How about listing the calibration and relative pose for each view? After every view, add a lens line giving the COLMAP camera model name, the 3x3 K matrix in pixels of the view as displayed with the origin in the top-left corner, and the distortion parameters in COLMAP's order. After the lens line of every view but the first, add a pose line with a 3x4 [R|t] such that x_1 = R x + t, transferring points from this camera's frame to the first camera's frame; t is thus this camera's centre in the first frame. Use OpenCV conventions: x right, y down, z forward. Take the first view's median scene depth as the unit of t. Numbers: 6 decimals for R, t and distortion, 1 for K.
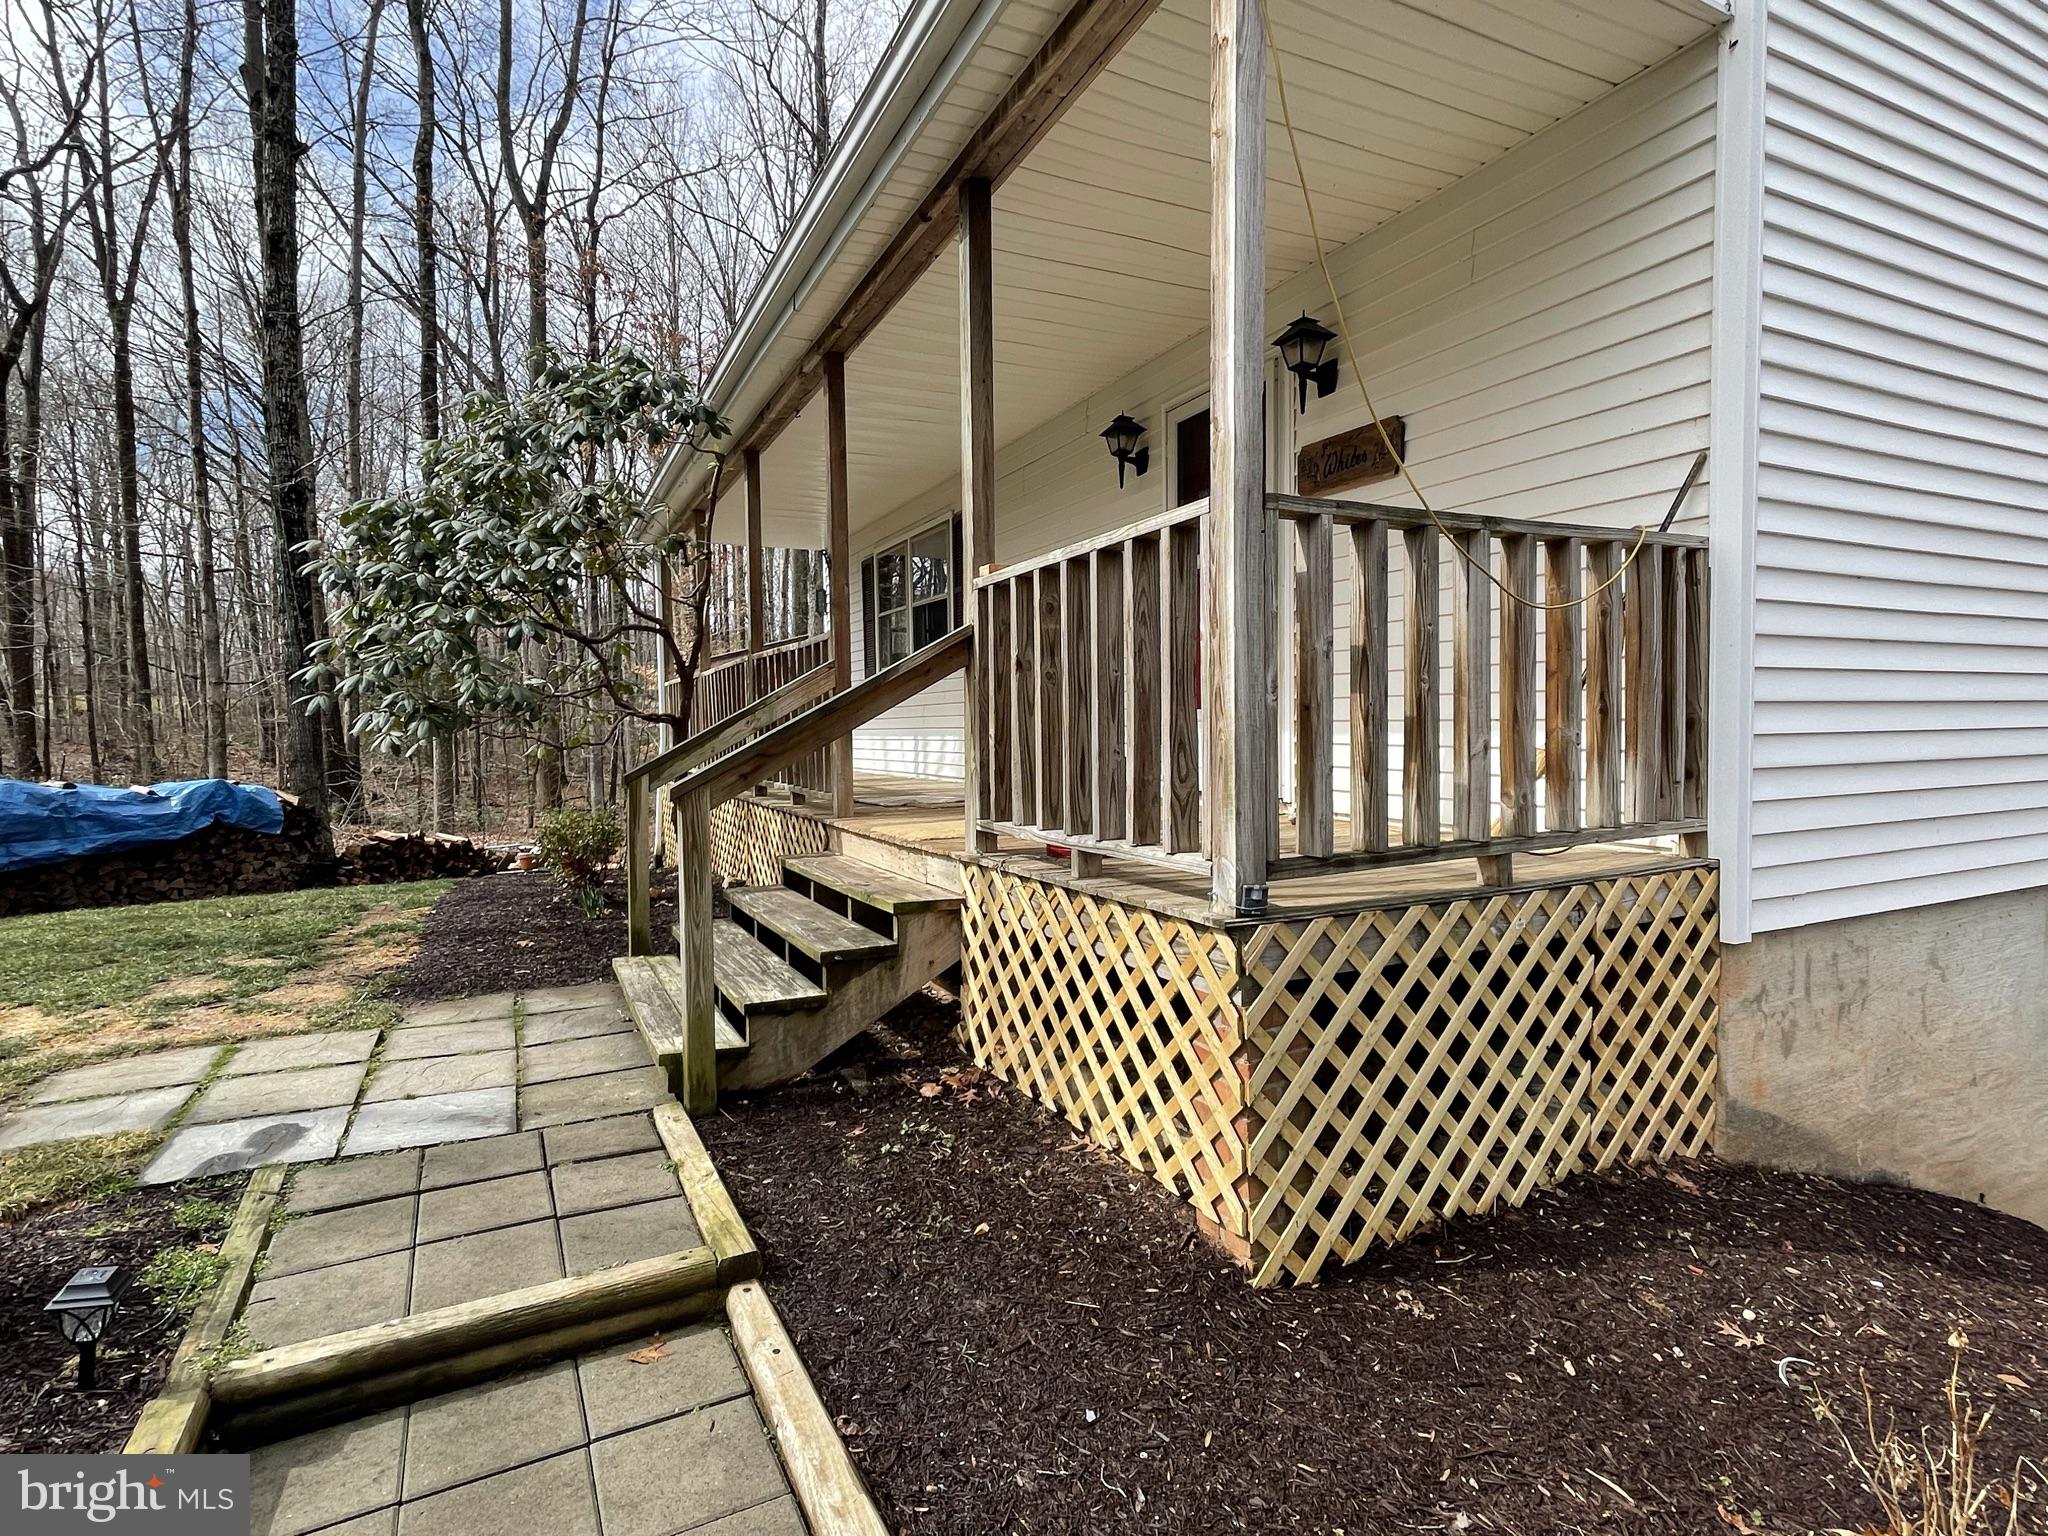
lens RADIAL K [[1047.0, 0, 1015.7], [0, 1047.0, 772.0], [0, 0, 1]] dist [0.023049, 0.000292]
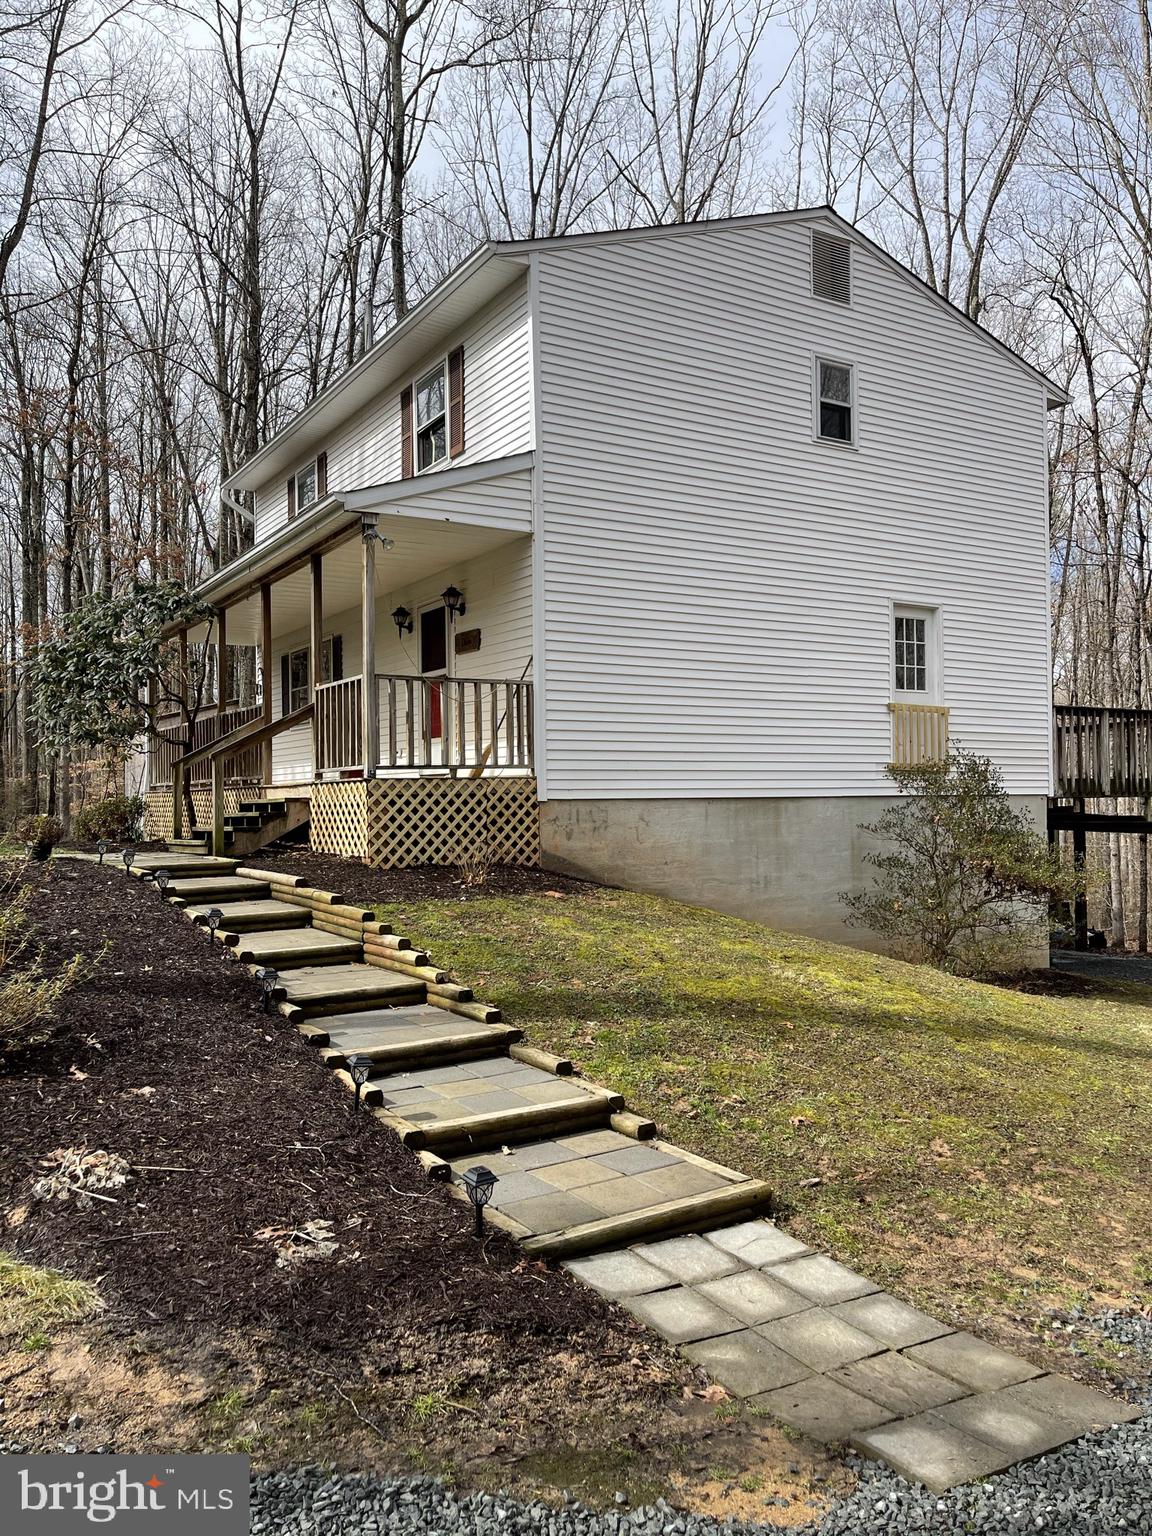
lens RADIAL K [[1150.9, 0, 586.6], [0, 1150.9, 770.4], [0, 0, 1]] dist [0.072882, 0.000422]
pose [[0.994414, 0.004507, 0.105454, 0.459378], [0.002577, 0.997754, -0.066940, 0.325356], [-0.105519, 0.066838, 0.992169, -2.778533]]
